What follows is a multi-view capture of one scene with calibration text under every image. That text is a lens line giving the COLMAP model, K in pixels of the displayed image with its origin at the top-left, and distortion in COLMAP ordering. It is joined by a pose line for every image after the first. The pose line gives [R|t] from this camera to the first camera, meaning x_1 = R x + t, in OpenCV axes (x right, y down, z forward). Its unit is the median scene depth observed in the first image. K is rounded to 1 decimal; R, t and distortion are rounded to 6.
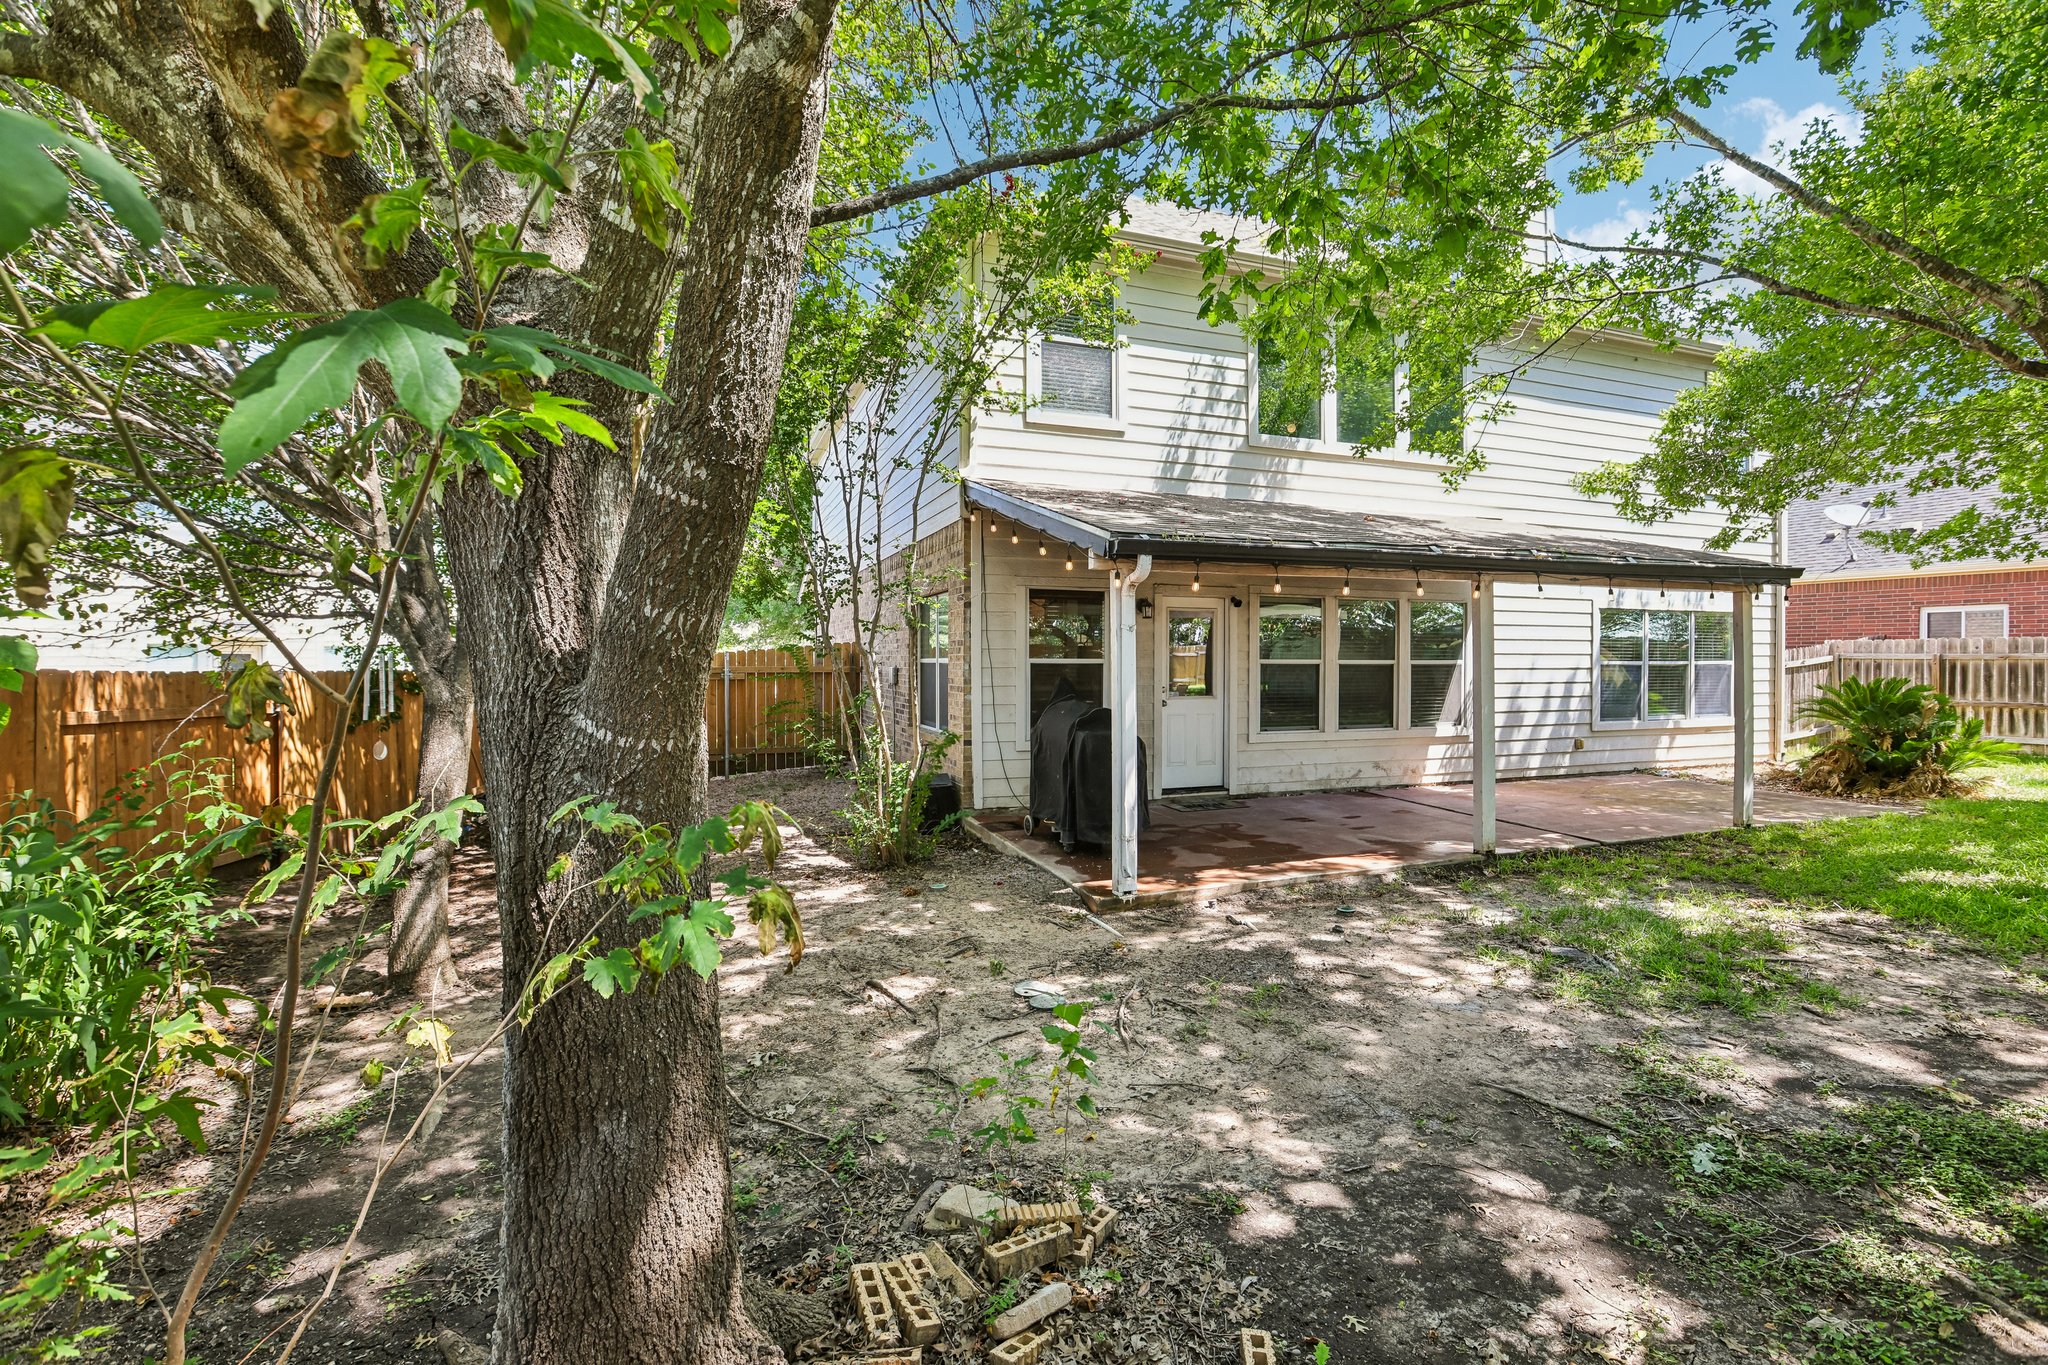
lens RADIAL K [[952.0, 0, 1055.4], [0, 952.0, 683.7], [0, 0, 1]] dist [-0.047952, 0.033243]
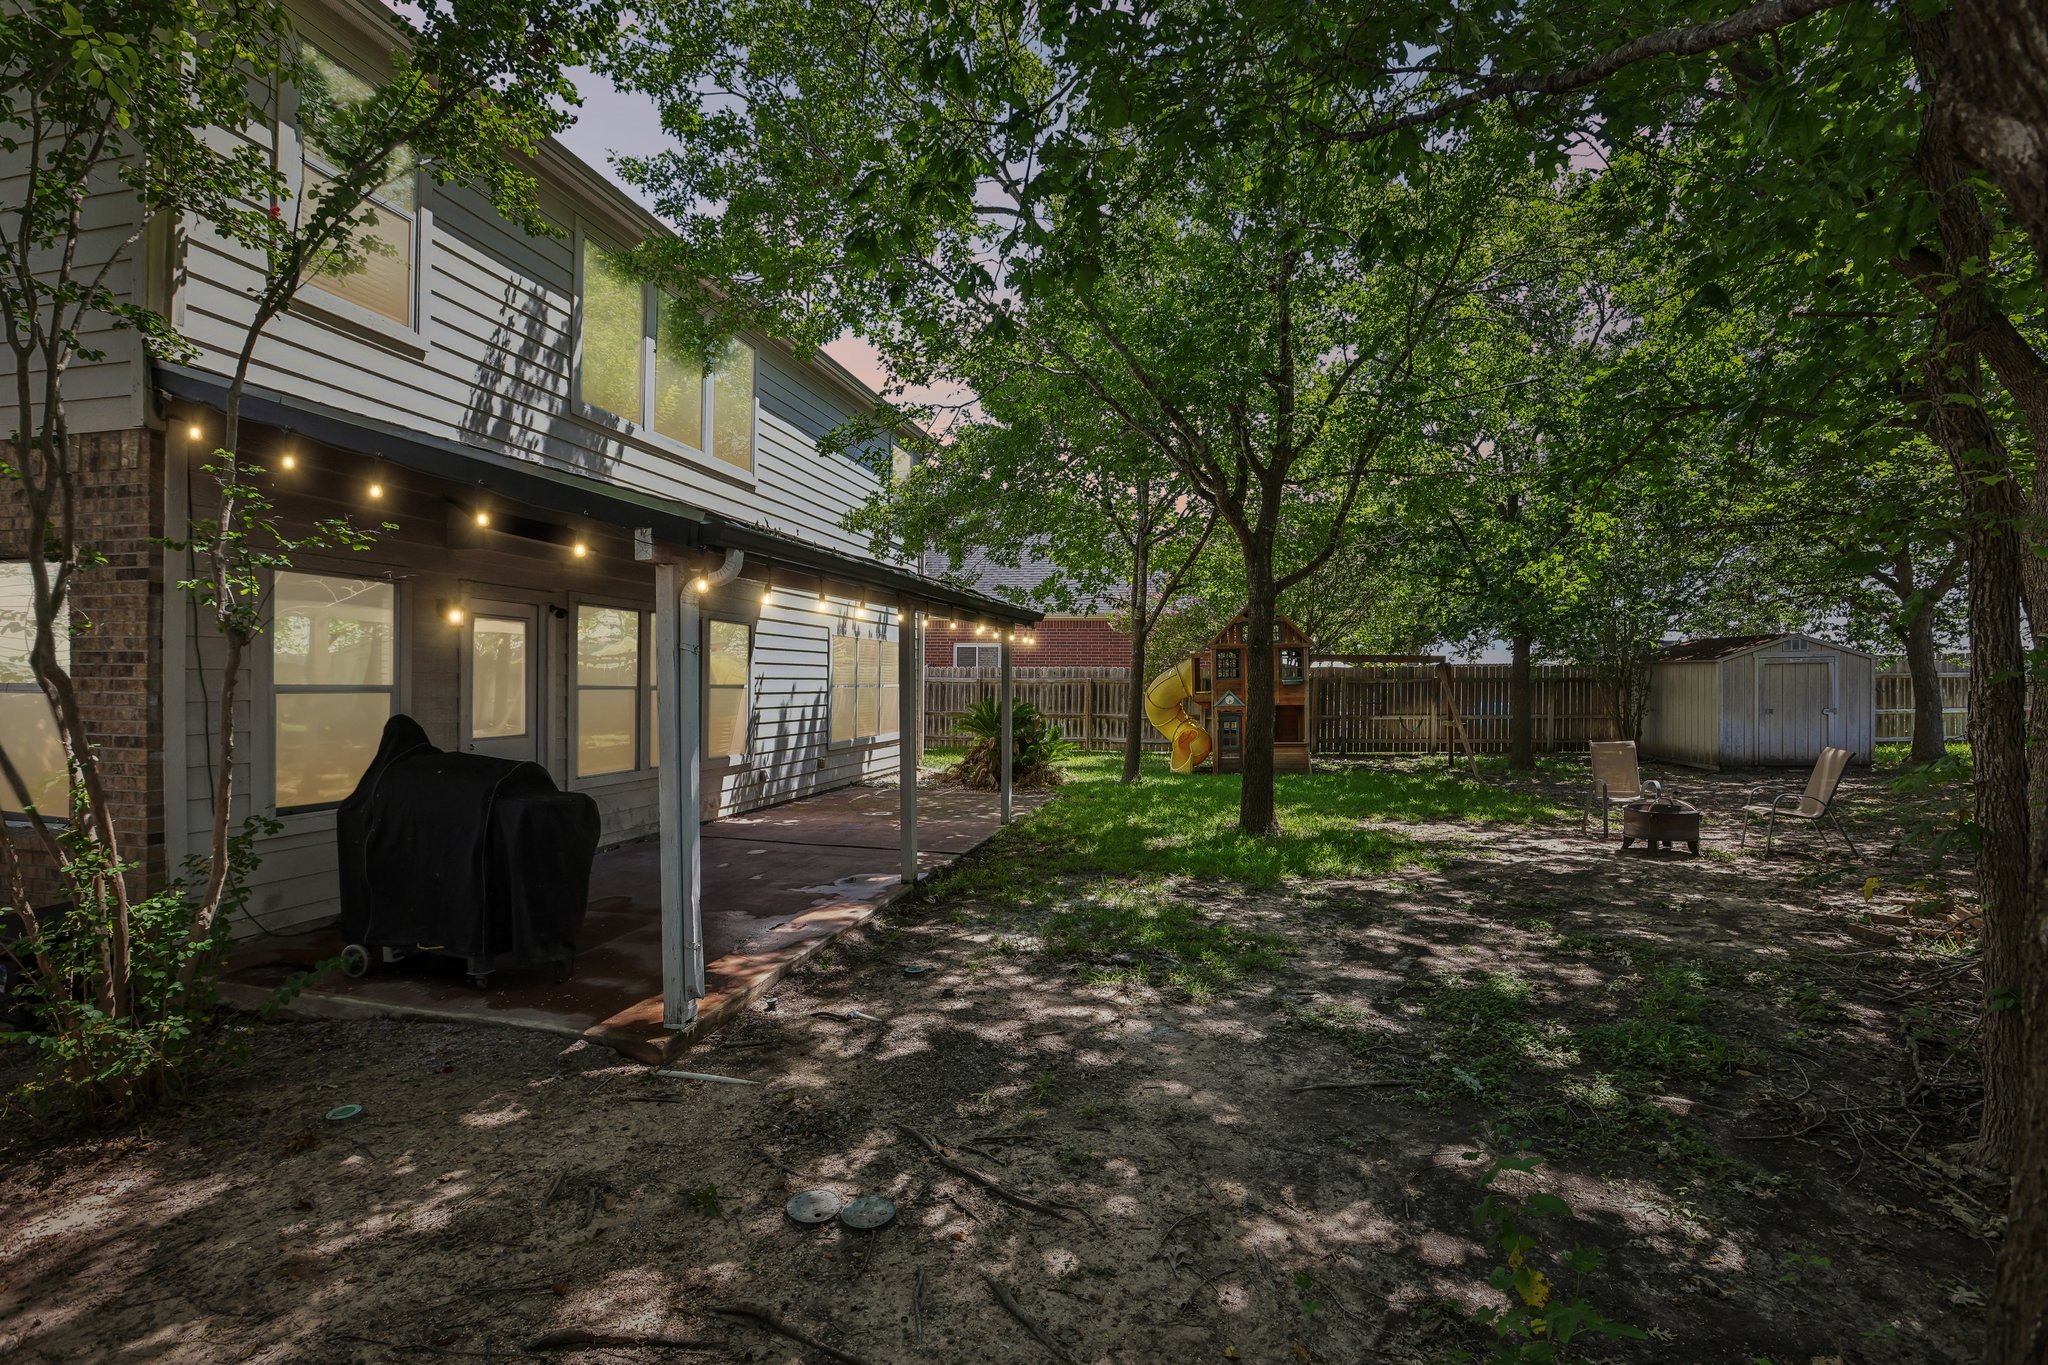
lens RADIAL K [[952.0, 0, 1055.4], [0, 952.0, 683.7], [0, 0, 1]] dist [-0.047952, 0.033243]
pose [[0.542787, 0.000251, 0.839870, -0.425307], [0.014828, 0.999841, -0.009882, -0.023891], [-0.839740, 0.017818, 0.542697, 0.448074]]
